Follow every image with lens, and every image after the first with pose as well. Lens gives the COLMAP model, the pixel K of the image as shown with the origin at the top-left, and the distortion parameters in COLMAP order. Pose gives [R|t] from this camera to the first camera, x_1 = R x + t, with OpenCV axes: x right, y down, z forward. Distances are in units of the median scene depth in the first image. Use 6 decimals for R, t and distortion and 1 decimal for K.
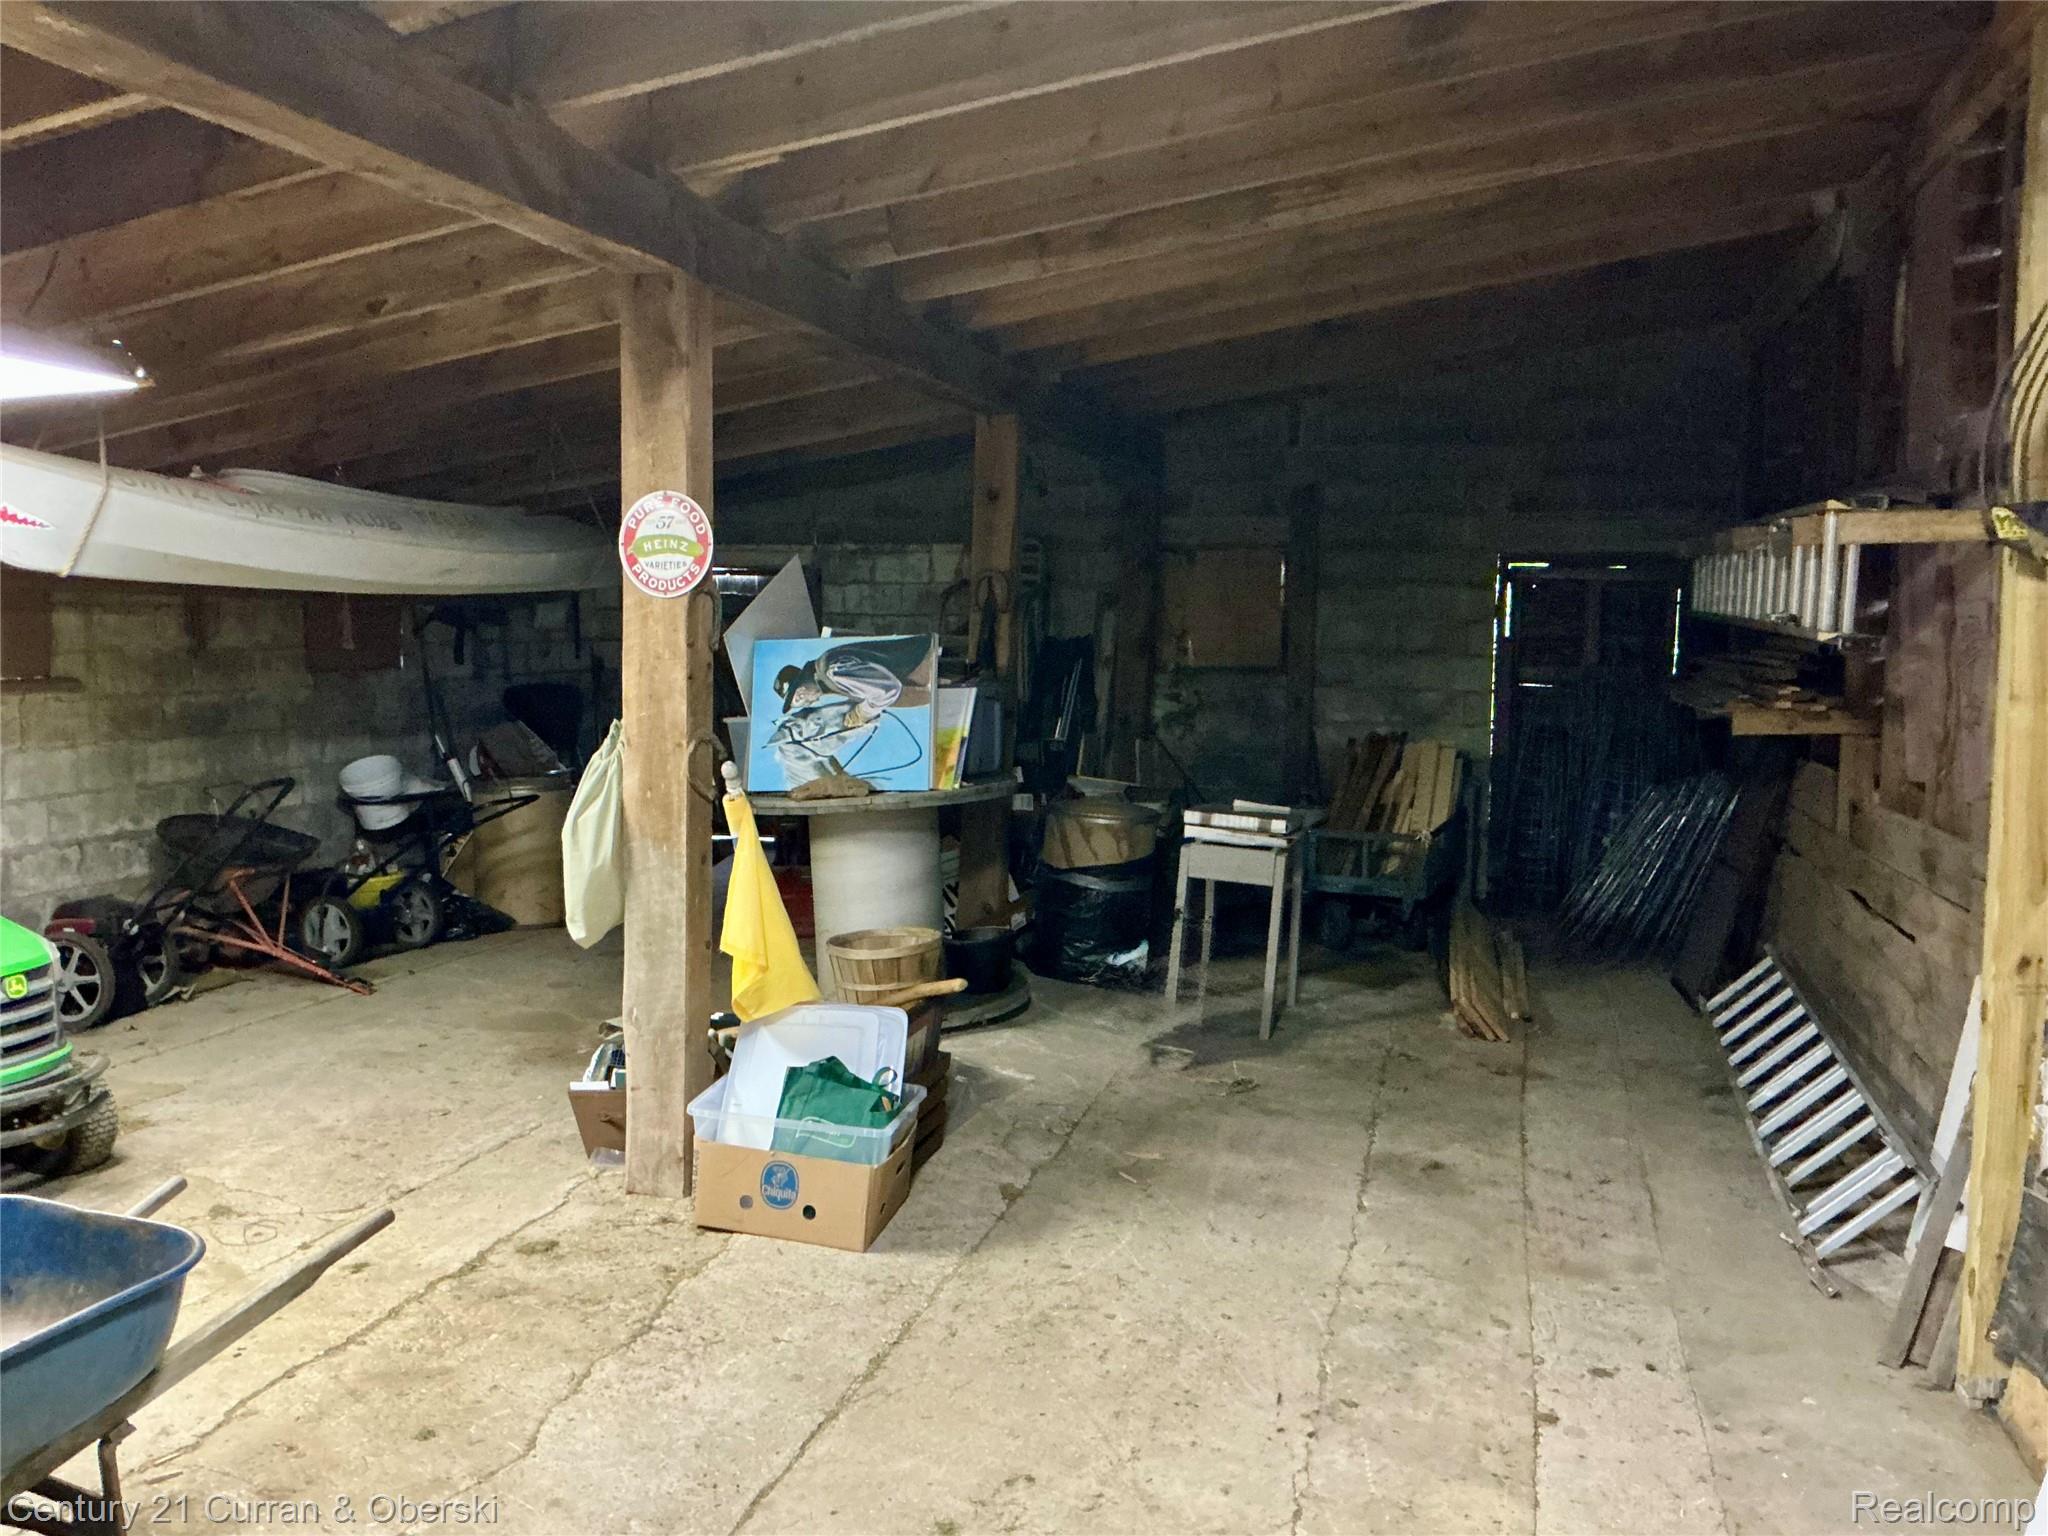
lens RADIAL K [[1692.6, 0, 1026.4], [0, 1692.6, 761.0], [0, 0, 1]] dist [0.103045, -0.191822]
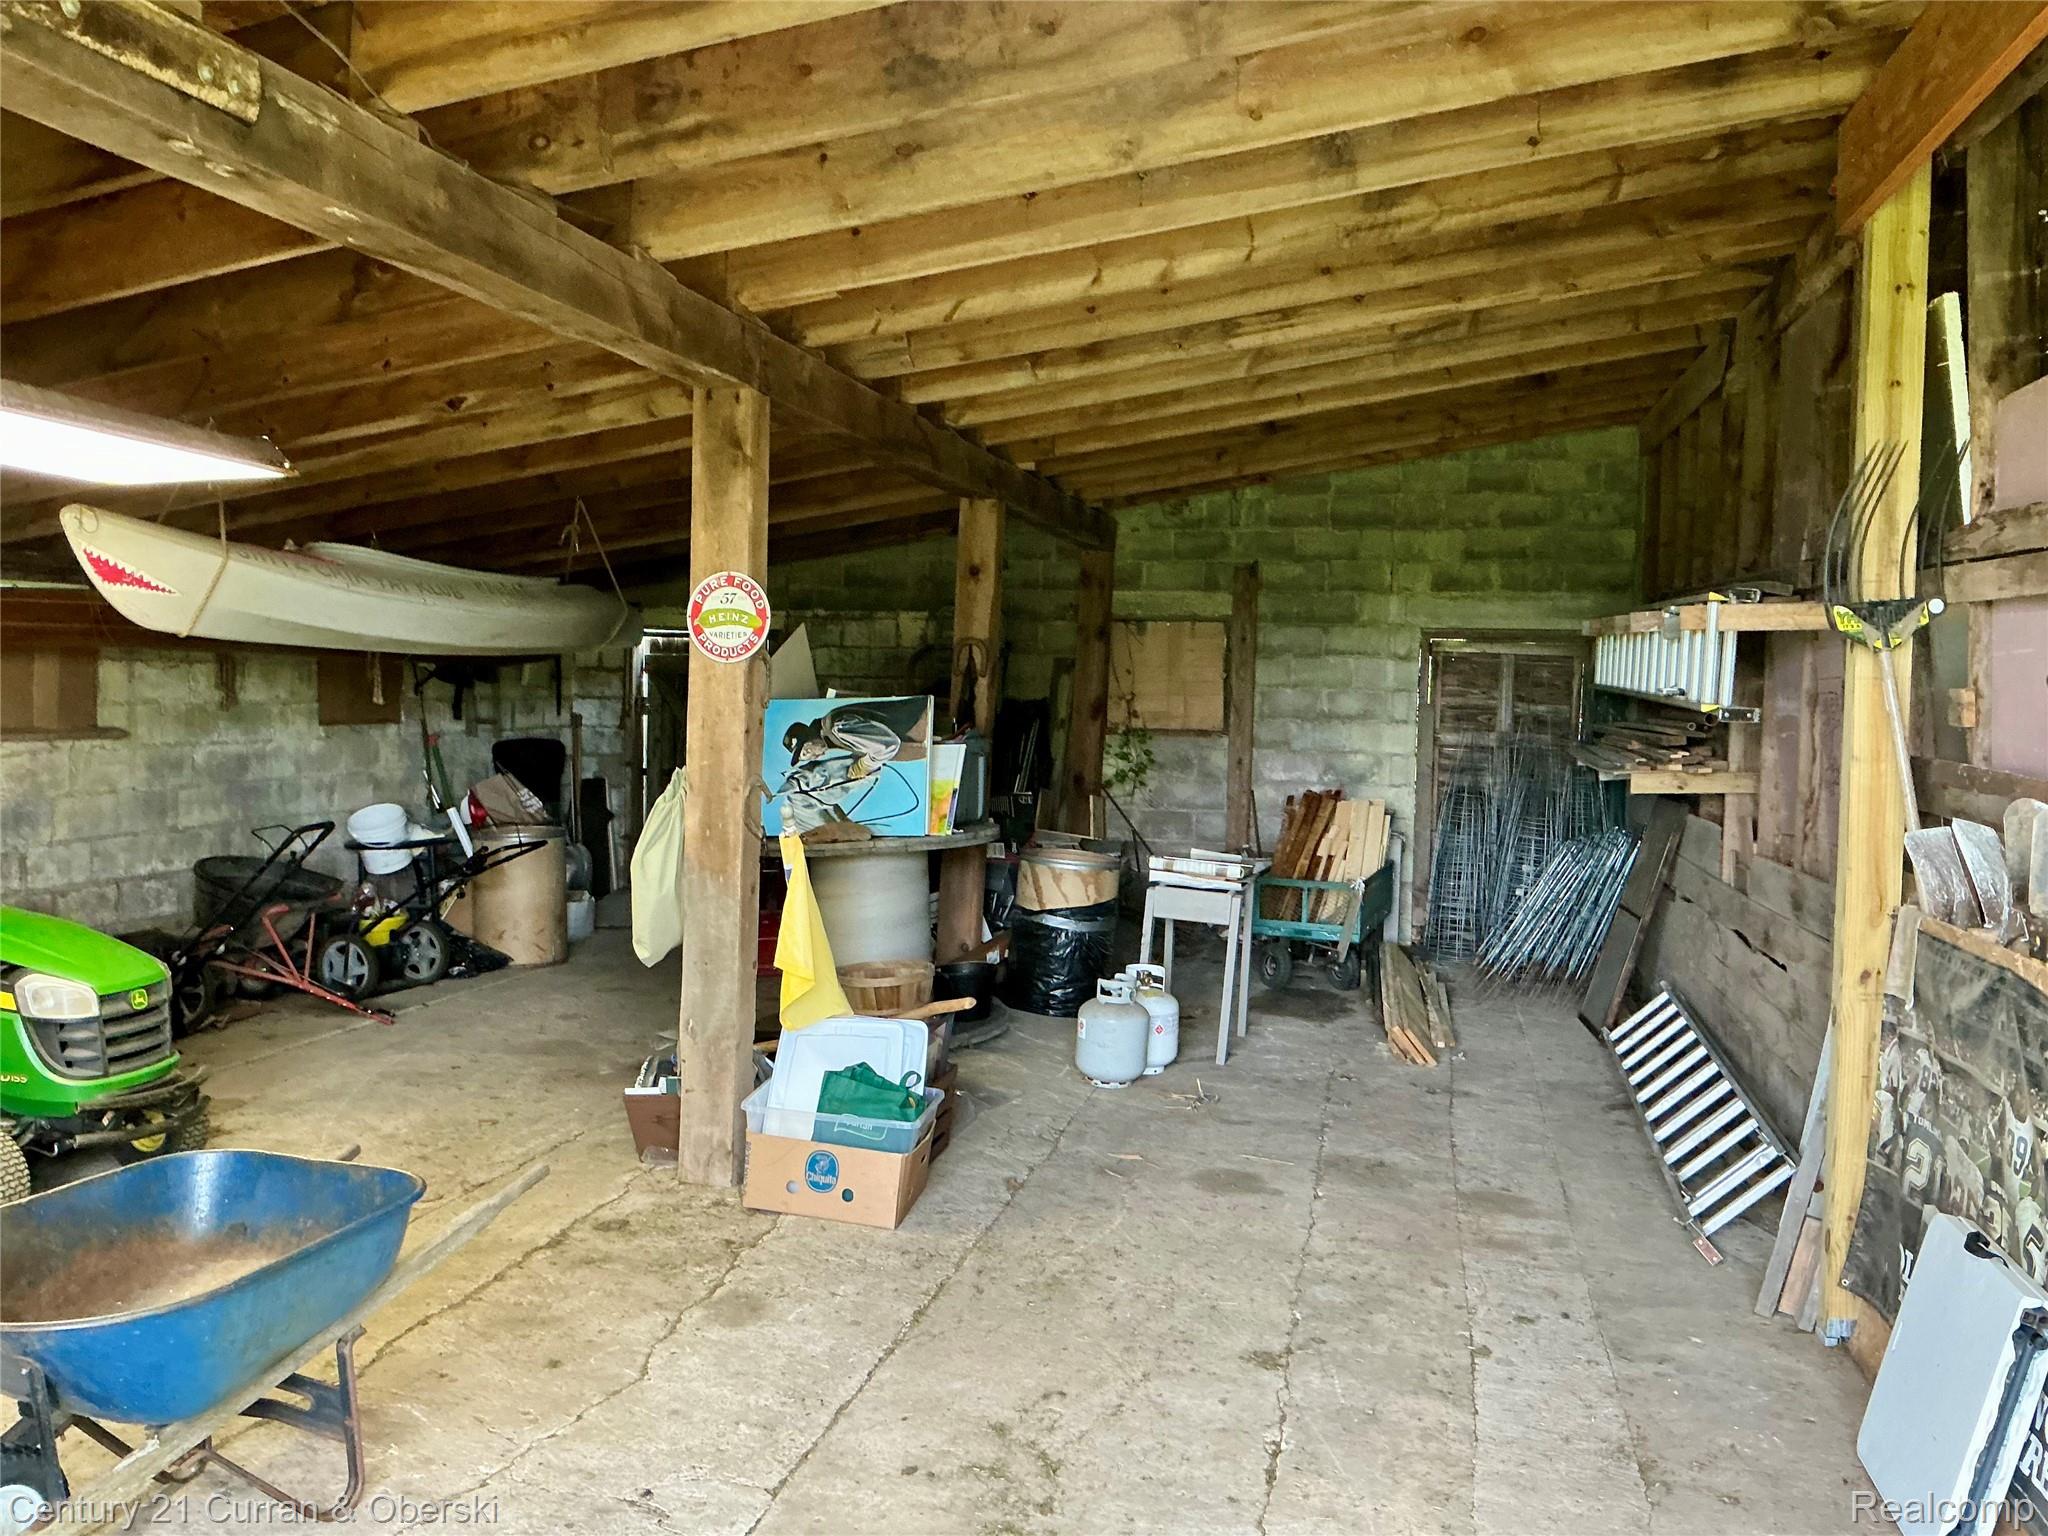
lens RADIAL K [[1692.6, 0, 1026.0], [0, 1692.6, 761.0], [0, 0, 1]] dist [0.103045, -0.191822]
pose [[0.998765, 0.009739, 0.048712, -0.051367], [-0.007963, 0.999301, -0.036515, 0.009296], [-0.049033, 0.036082, 0.998145, -0.131585]]
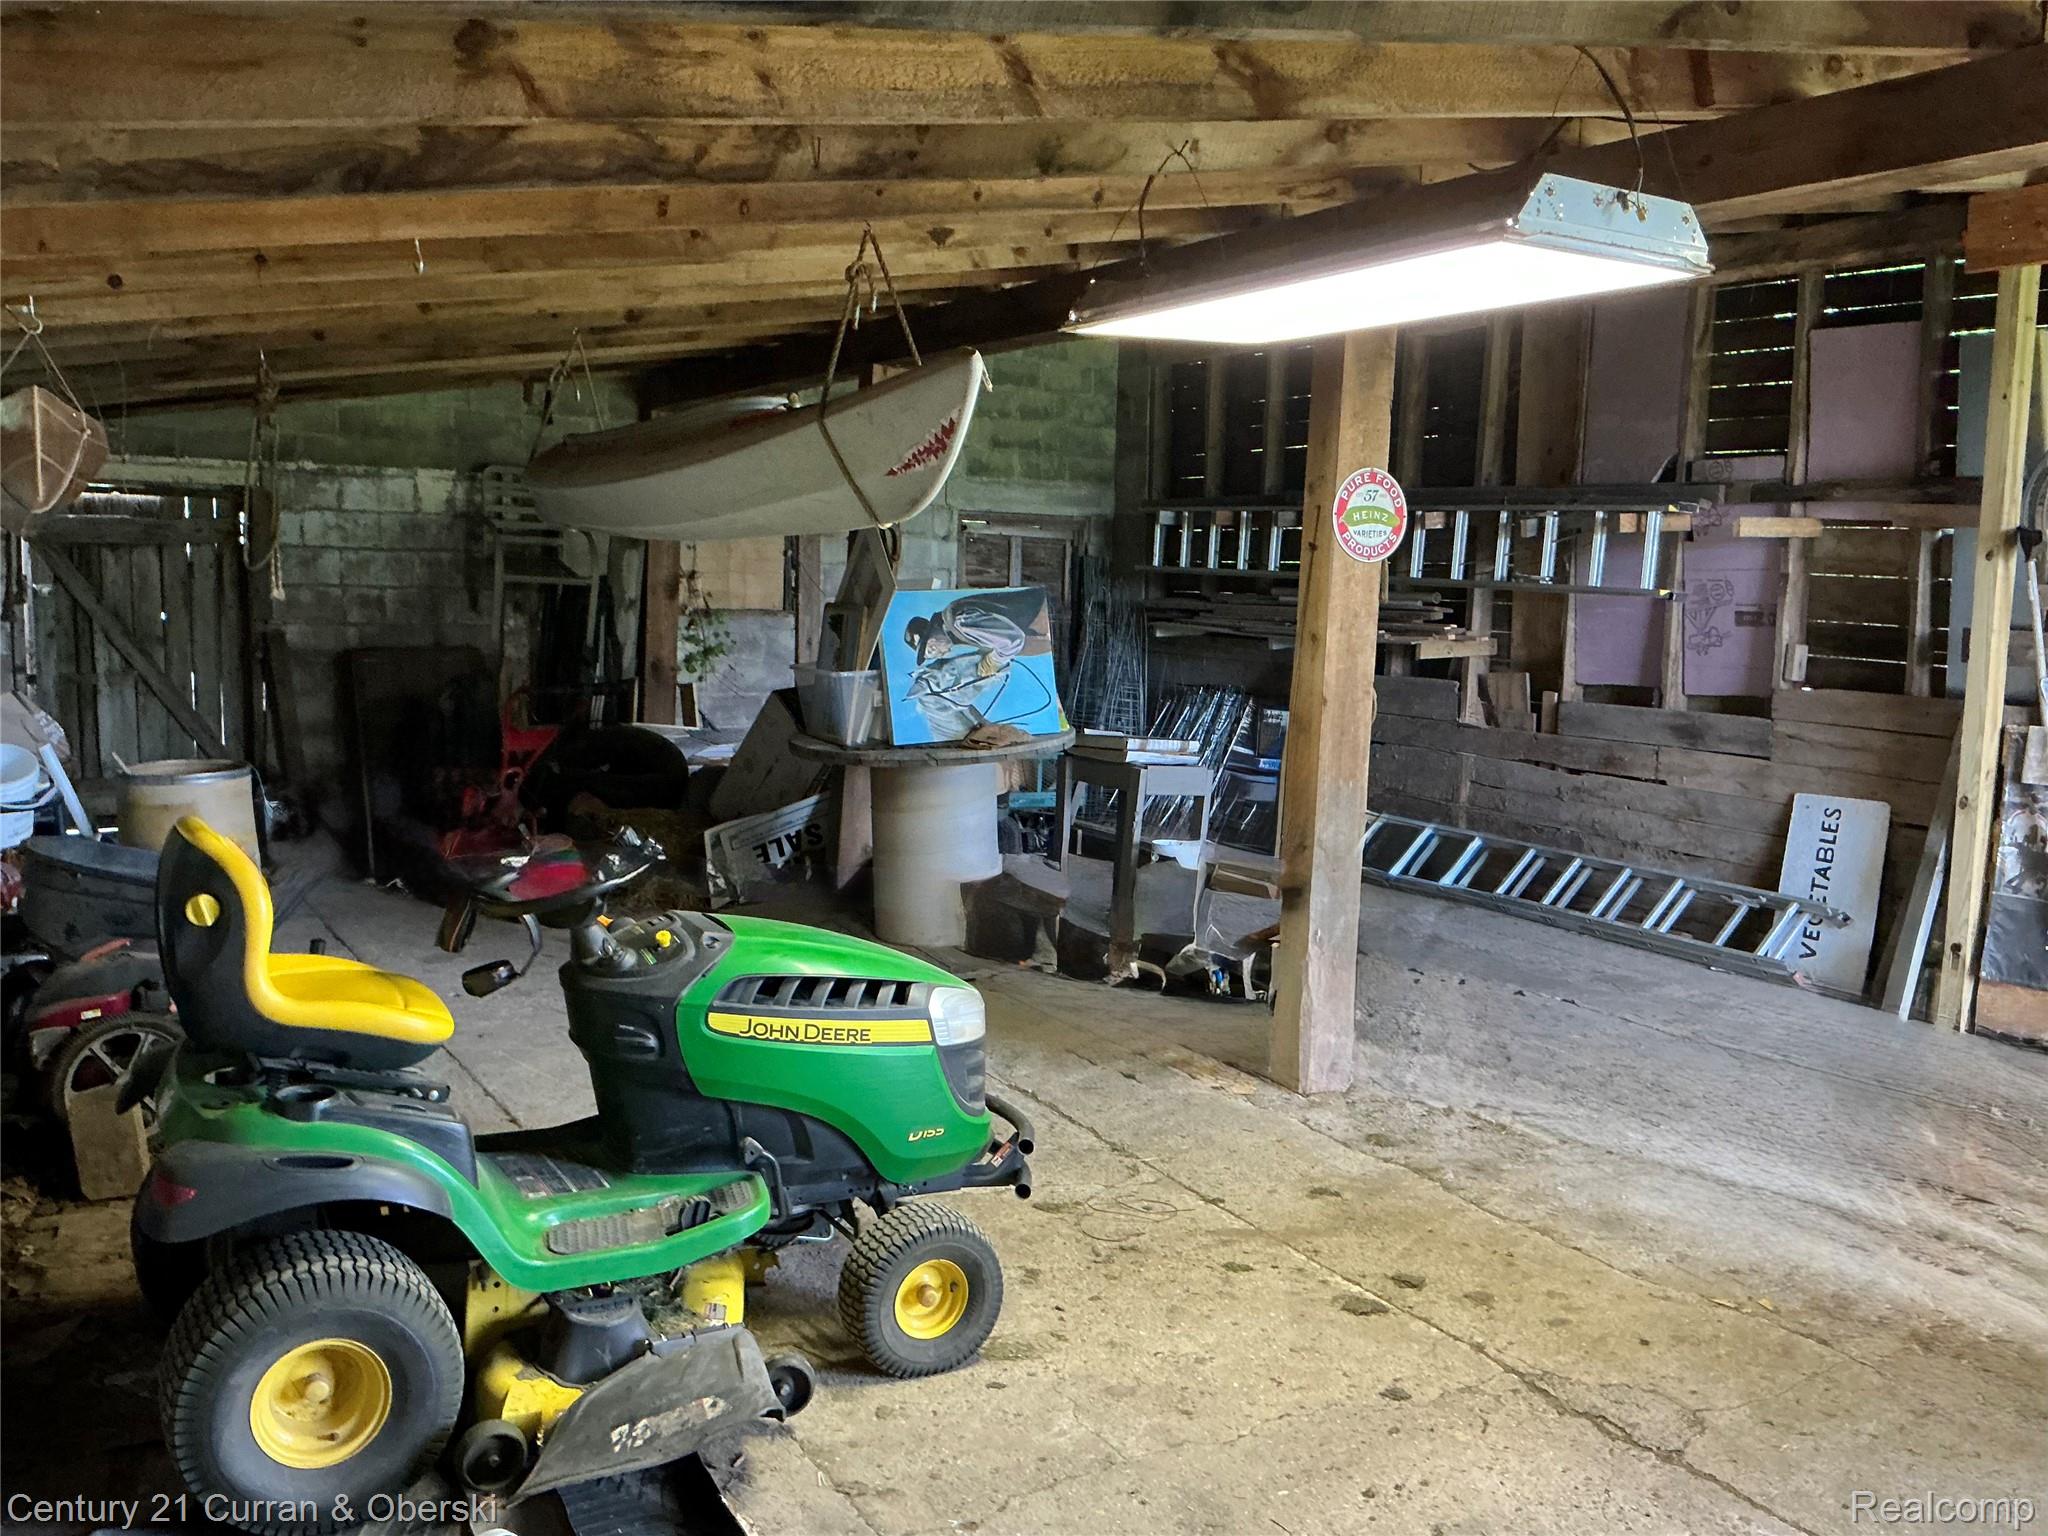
lens RADIAL K [[1692.6, 0, 1022.2], [0, 1692.6, 769.3], [0, 0, 1]] dist [0.103045, -0.191822]
pose [[0.680860, -0.074876, 0.728576, -0.962725], [0.040811, 0.997094, 0.064333, -0.032816], [-0.731275, -0.014068, 0.681937, 0.315201]]
